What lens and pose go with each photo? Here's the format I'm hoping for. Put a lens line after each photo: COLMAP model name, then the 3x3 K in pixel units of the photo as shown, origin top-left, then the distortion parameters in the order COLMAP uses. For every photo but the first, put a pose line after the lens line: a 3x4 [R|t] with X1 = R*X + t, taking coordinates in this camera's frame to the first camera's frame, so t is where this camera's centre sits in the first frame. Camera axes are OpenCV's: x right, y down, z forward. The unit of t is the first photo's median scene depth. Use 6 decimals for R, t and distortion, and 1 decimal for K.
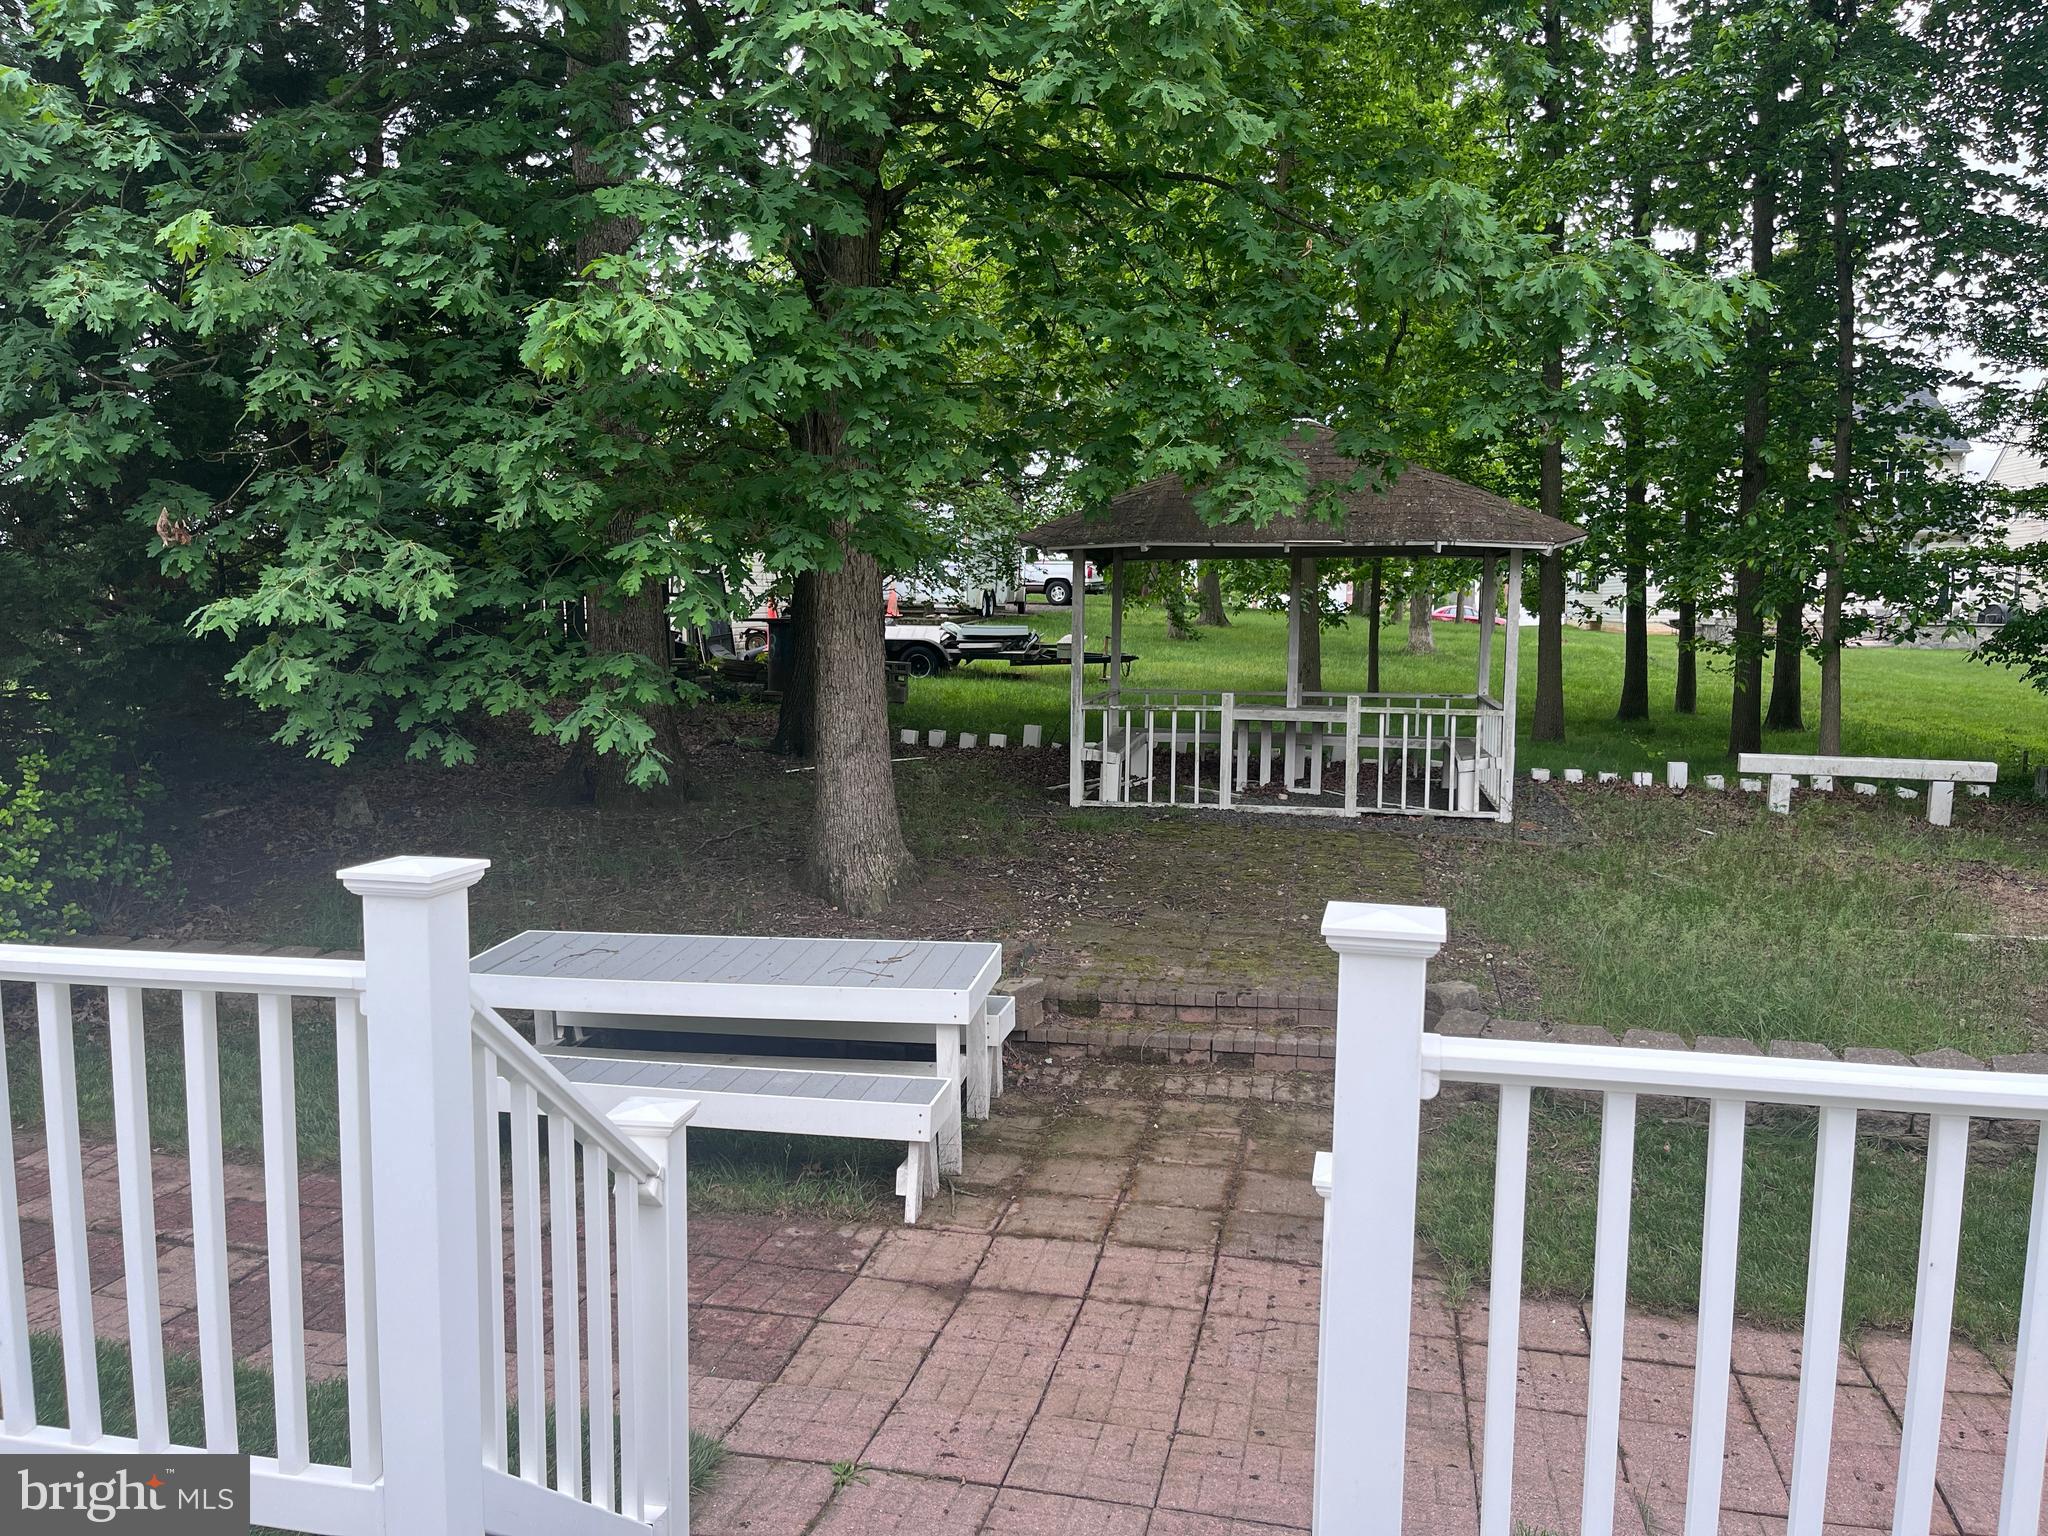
lens RADIAL K [[1542.1, 0, 1031.1], [0, 1542.1, 779.7], [0, 0, 1]] dist [0.068526, -0.083451]
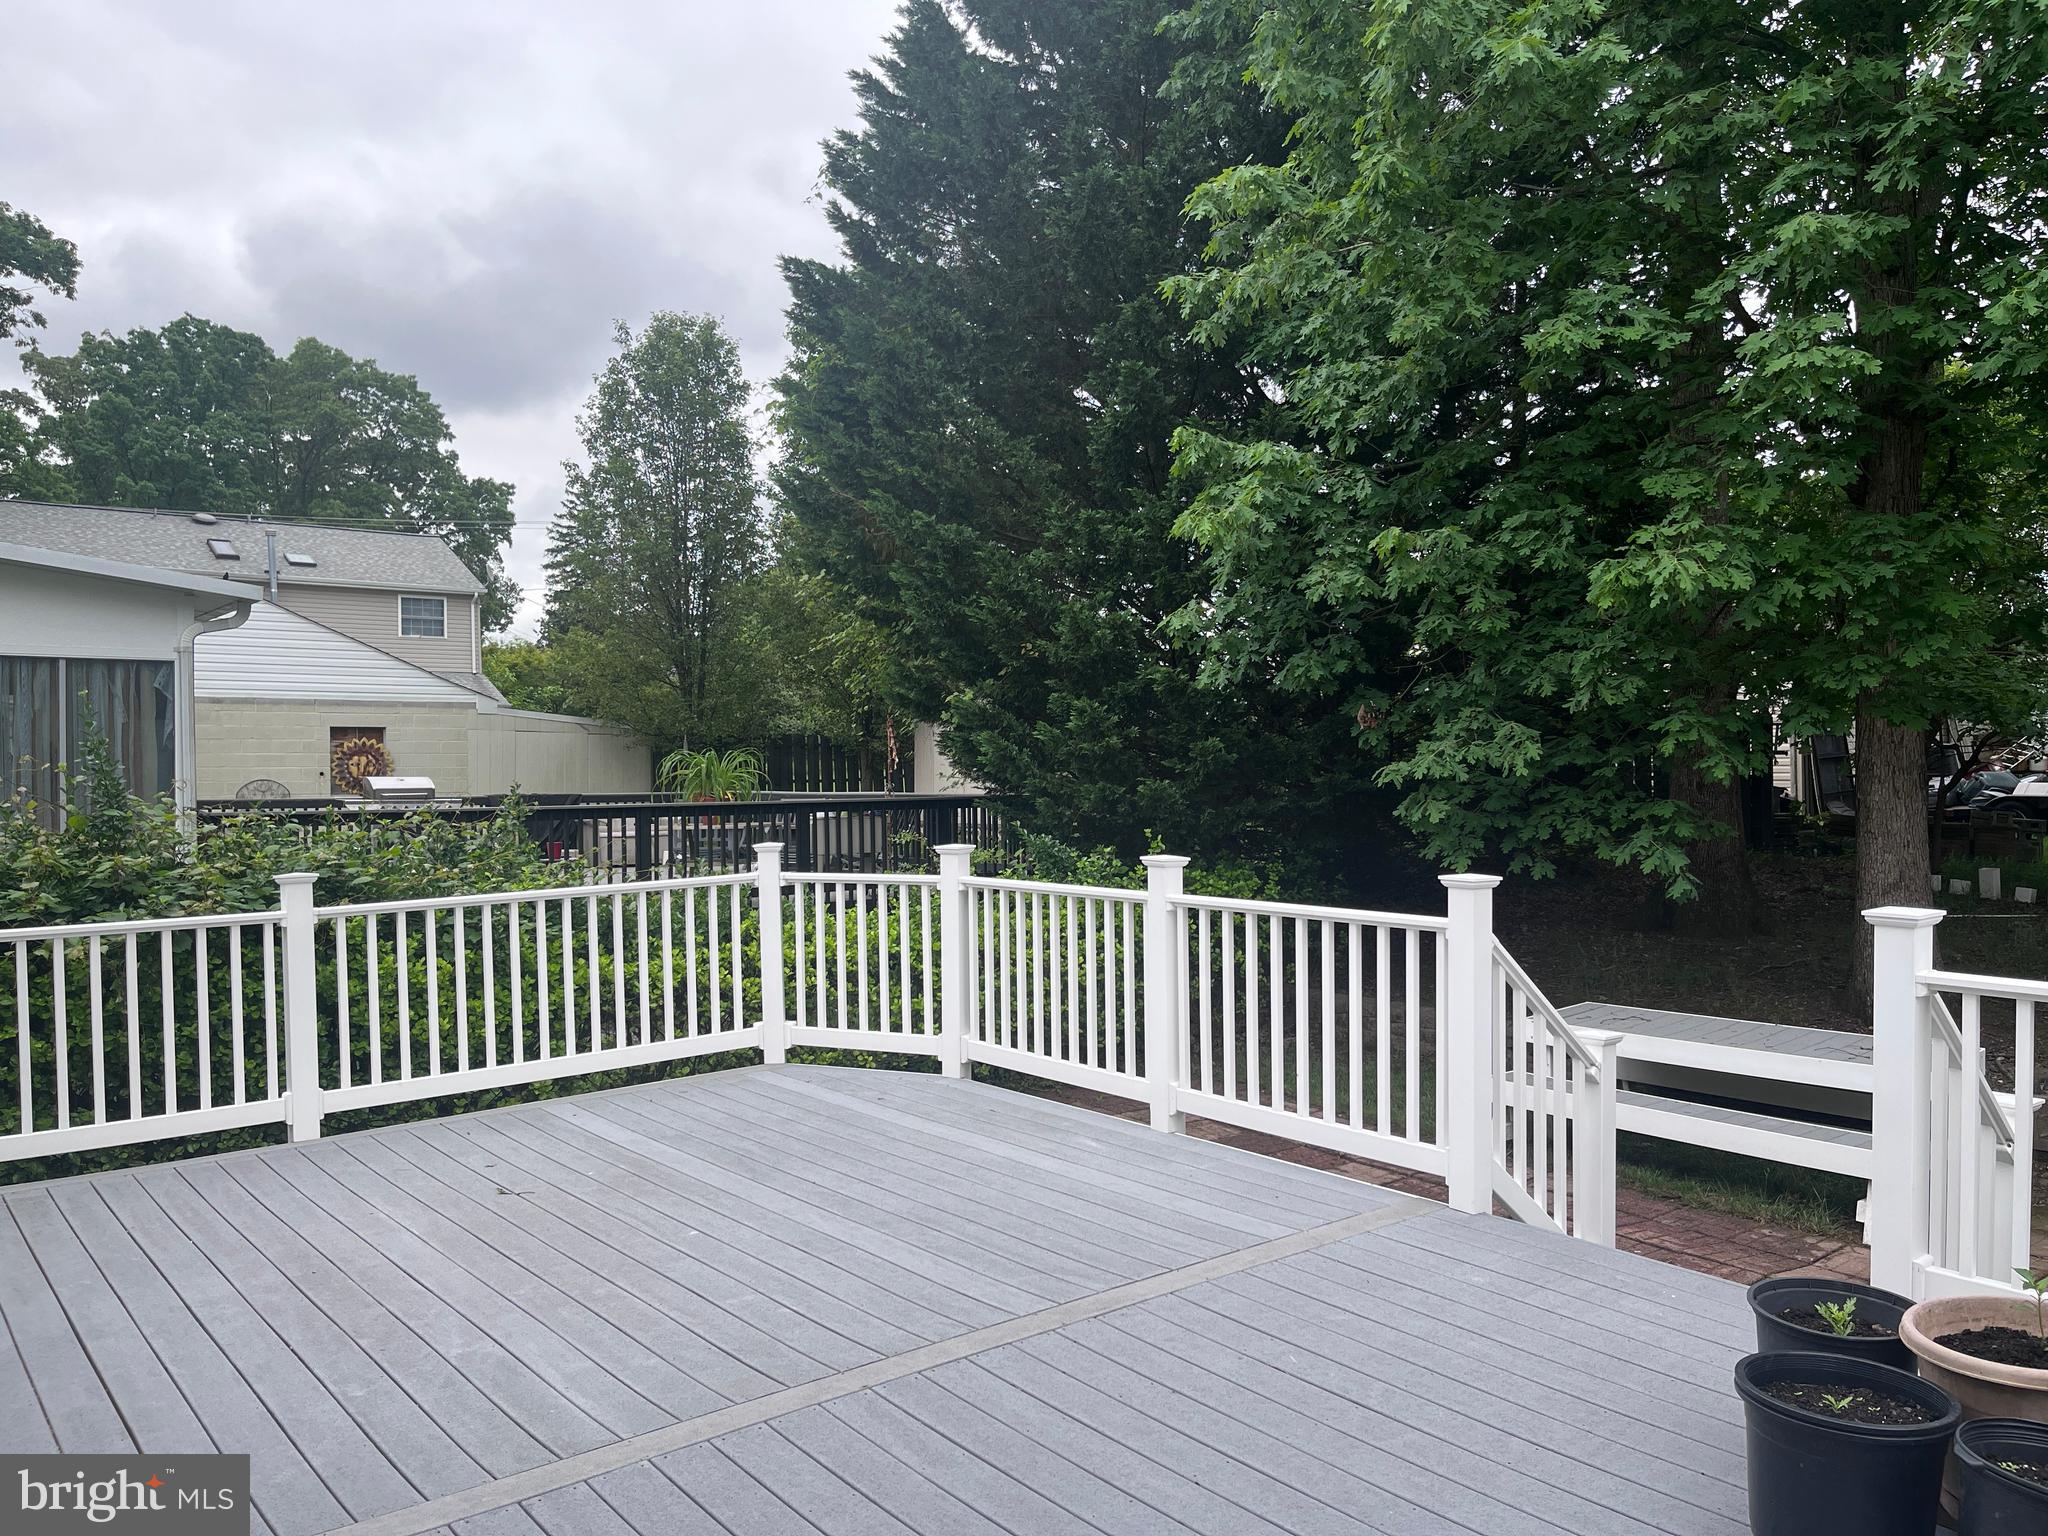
lens RADIAL K [[1550.9, 0, 979.6], [0, 1550.9, 752.0], [0, 0, 1]] dist [-0.001244, 0.004529]
pose [[0.743607, -0.011650, -0.668516, 0.206324], [-0.067876, 0.993368, -0.092810, 0.045160], [0.665163, 0.114391, 0.737884, -0.412417]]
